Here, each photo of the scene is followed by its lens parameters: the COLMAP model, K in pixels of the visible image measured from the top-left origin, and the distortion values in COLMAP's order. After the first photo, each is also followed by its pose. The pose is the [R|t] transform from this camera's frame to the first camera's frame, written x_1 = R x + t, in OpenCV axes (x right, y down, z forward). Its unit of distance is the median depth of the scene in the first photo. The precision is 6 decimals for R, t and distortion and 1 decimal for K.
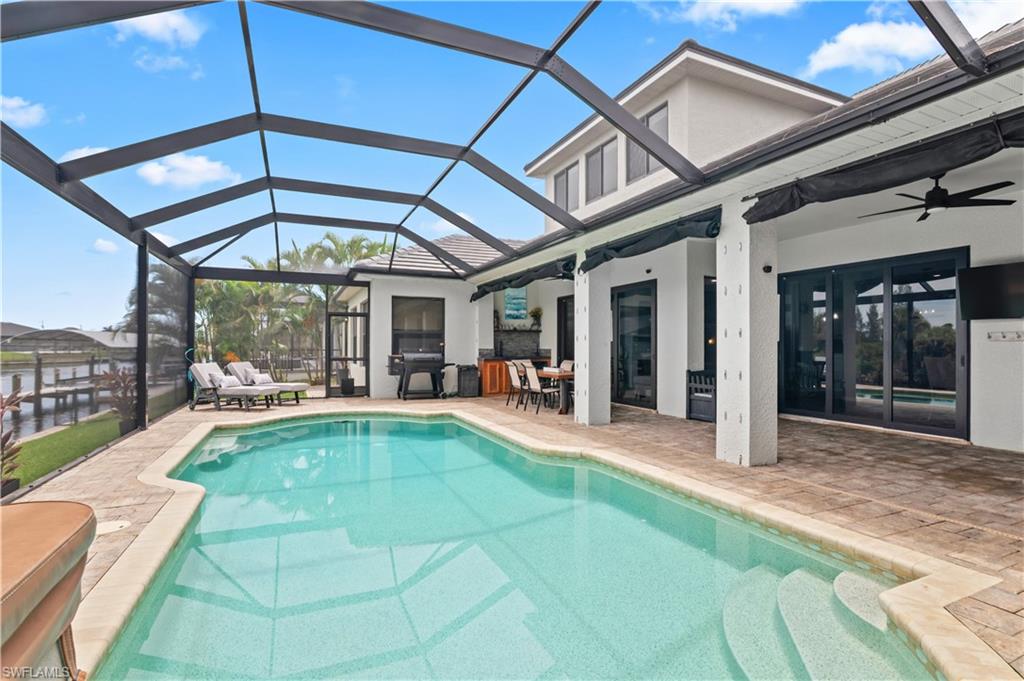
lens RADIAL K [[457.6, 0, 516.6], [0, 457.6, 344.0], [0, 0, 1]] dist [-0.000214, 0.000746]
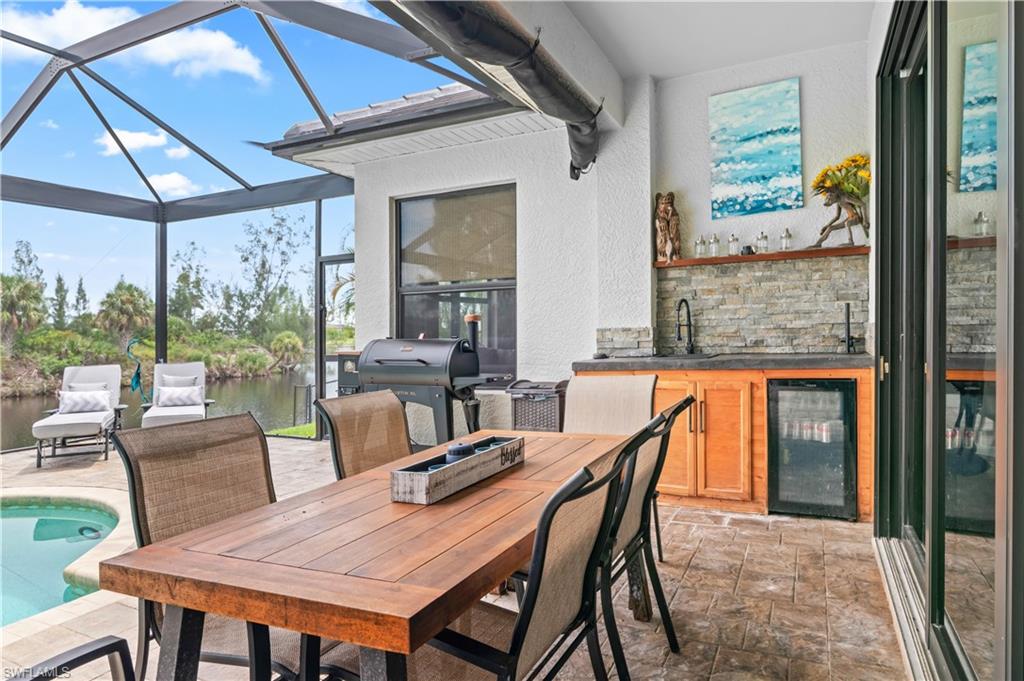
lens RADIAL K [[632.0, 0, 515.4], [0, 632.0, 335.2], [0, 0, 1]] dist [-0.006340, -0.001626]
pose [[0.639253, -0.011975, -0.768903, 0.218169], [0.030077, 0.999503, 0.009440, 0.009855], [0.768408, -0.029161, 0.639296, 0.745971]]
